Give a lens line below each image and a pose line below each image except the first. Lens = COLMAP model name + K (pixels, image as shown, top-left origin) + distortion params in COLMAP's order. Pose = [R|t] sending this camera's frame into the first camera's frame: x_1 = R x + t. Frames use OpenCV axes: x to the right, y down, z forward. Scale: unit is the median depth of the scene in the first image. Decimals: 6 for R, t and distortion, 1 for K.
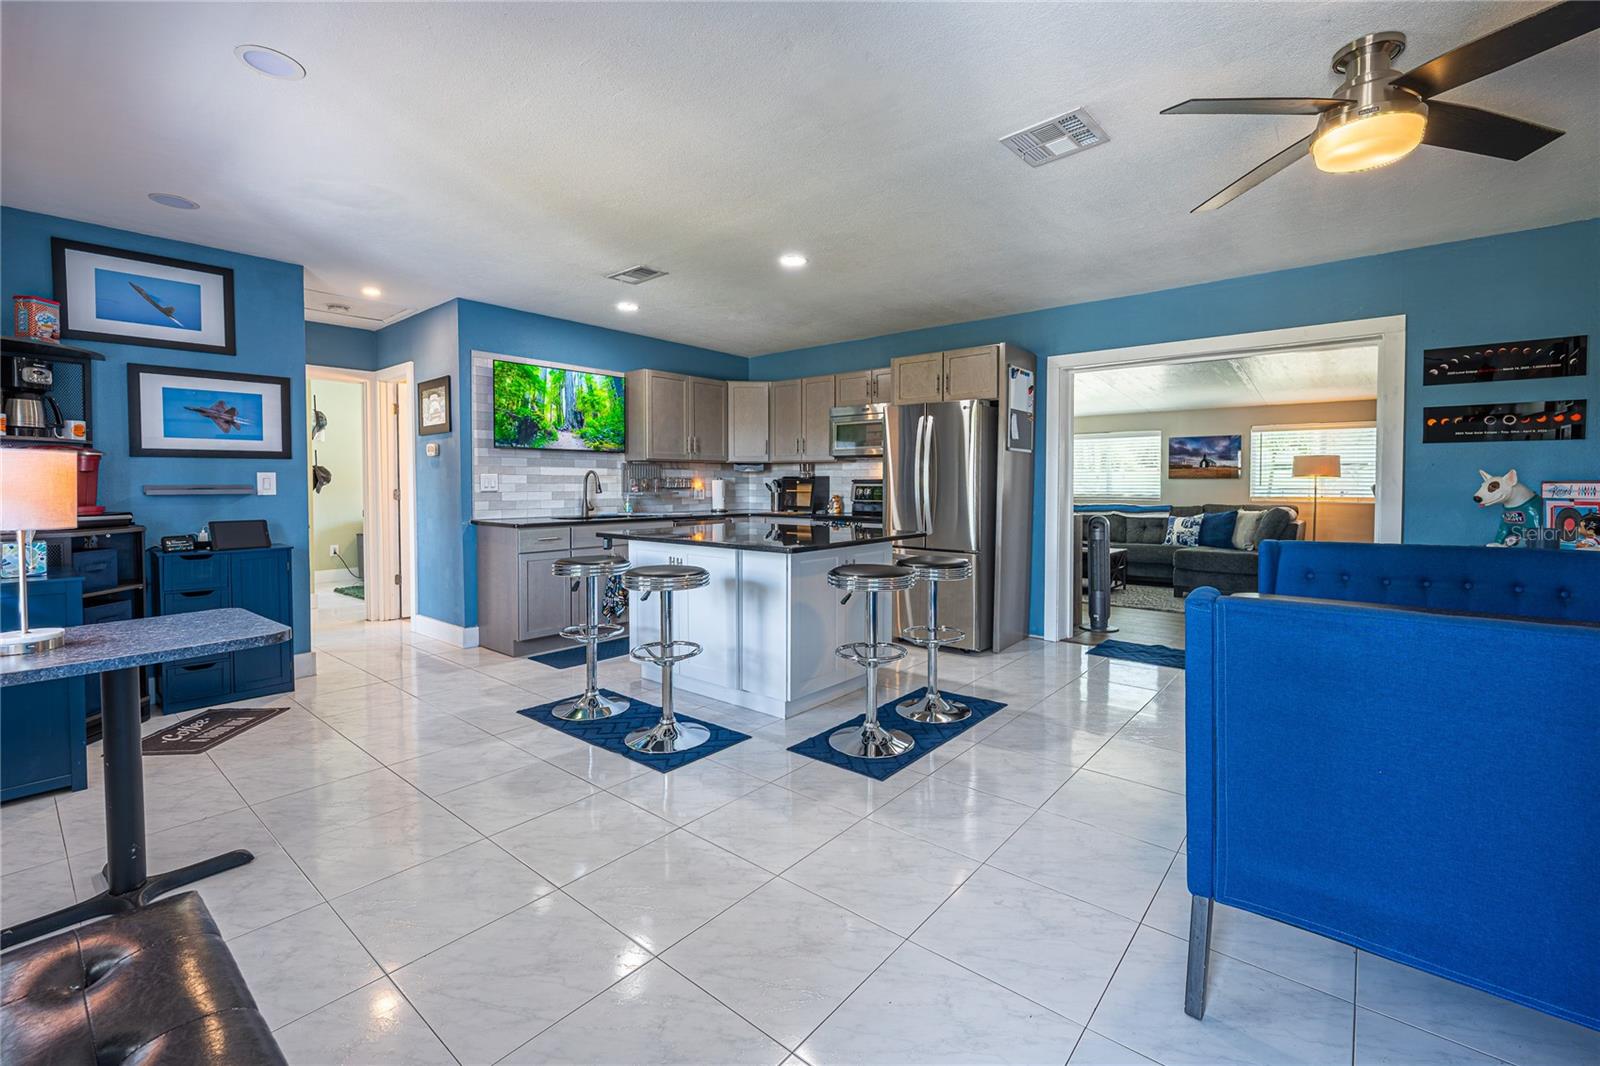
lens RADIAL K [[700.9, 0, 813.3], [0, 700.9, 504.8], [0, 0, 1]] dist [-0.000178, -0.000088]
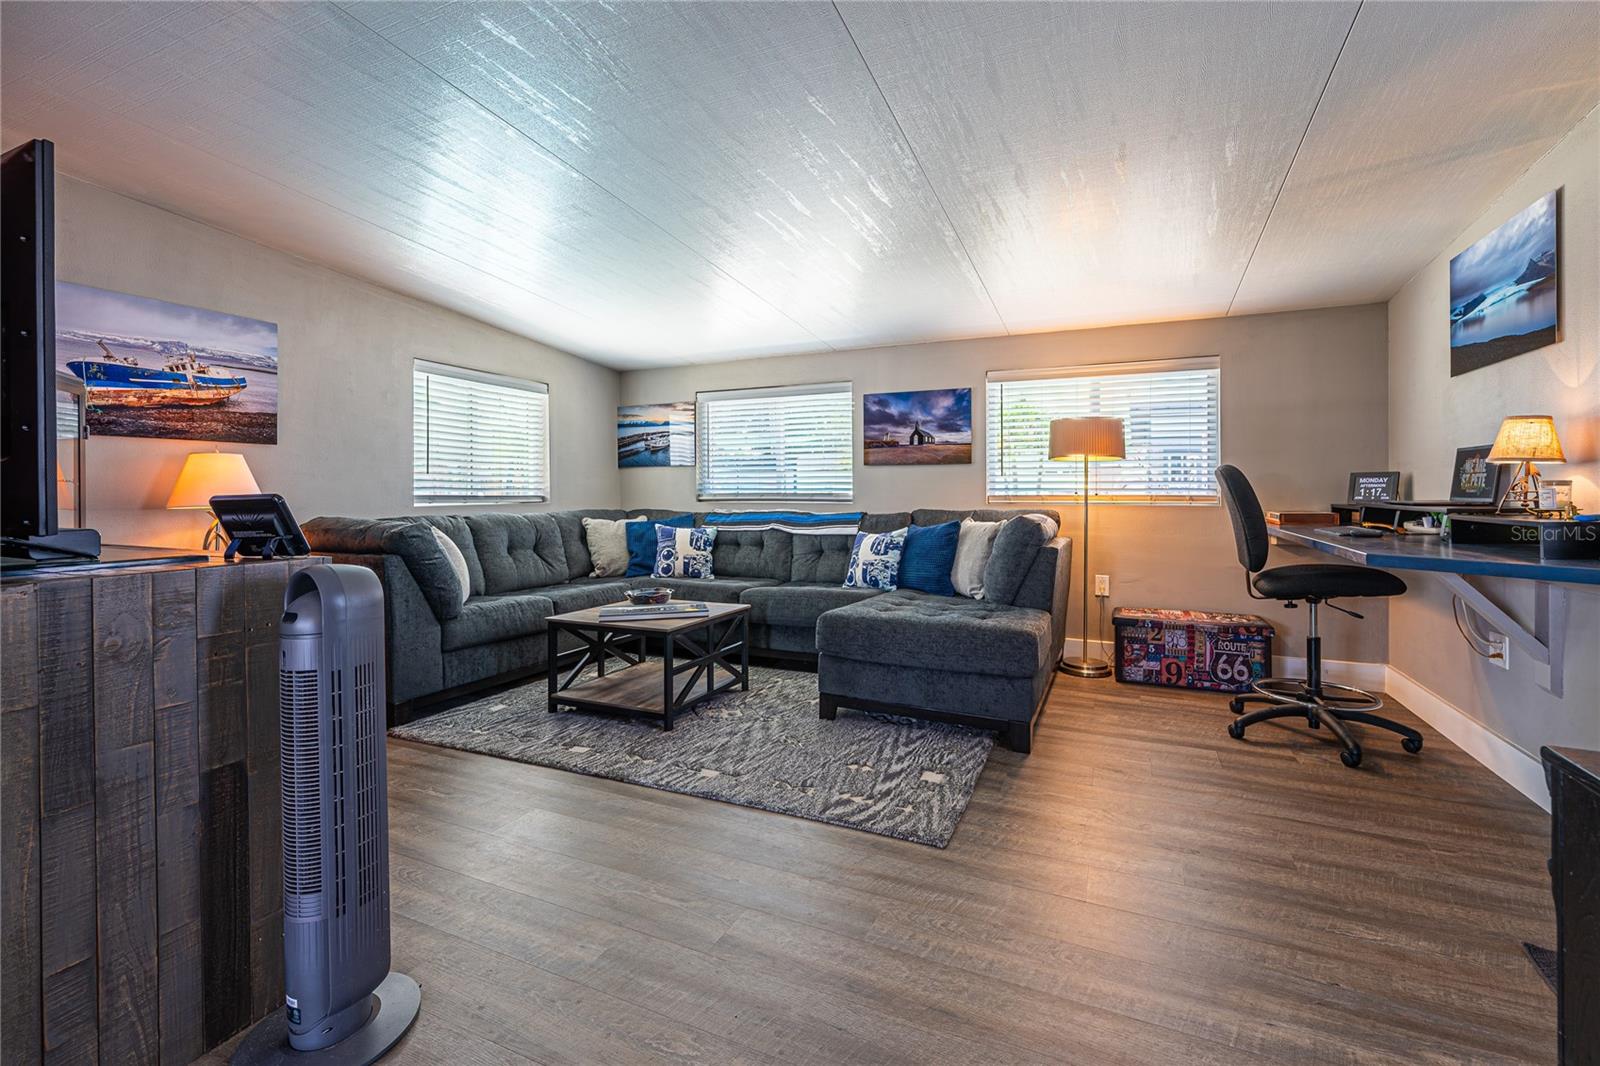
lens RADIAL K [[667.2, 0, 844.3], [0, 667.2, 490.9], [0, 0, 1]] dist [0.001499, 0.000028]
pose [[0.961027, -0.001714, 0.276451, 0.459757], [0.010165, 0.999524, -0.029140, -0.001032], [-0.276269, 0.030815, 0.960586, 0.648787]]
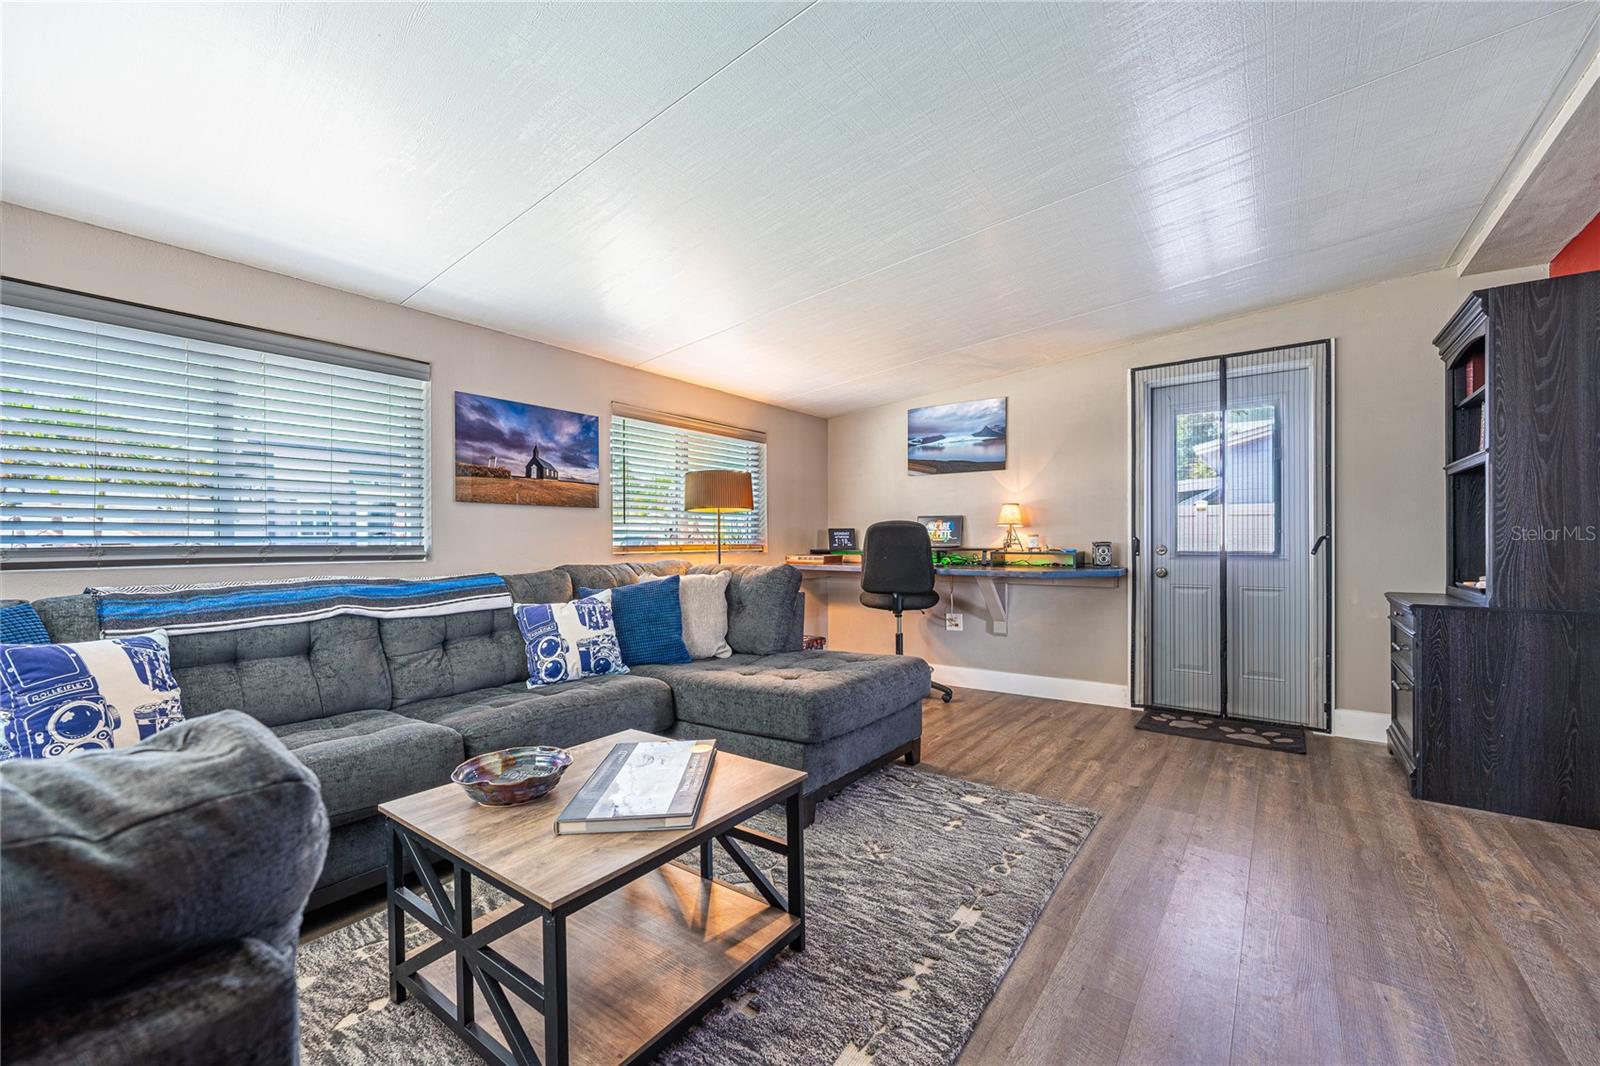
lens RADIAL K [[642.6, 0, 804.9], [0, 642.6, 543.7], [0, 0, 1]] dist [0.000305, -0.000006]
pose [[-0.045996, -0.003187, 0.998937, 0.216704], [0.036321, 0.999328, 0.004861, -0.013755], [-0.998281, 0.036506, -0.045850, 1.124960]]
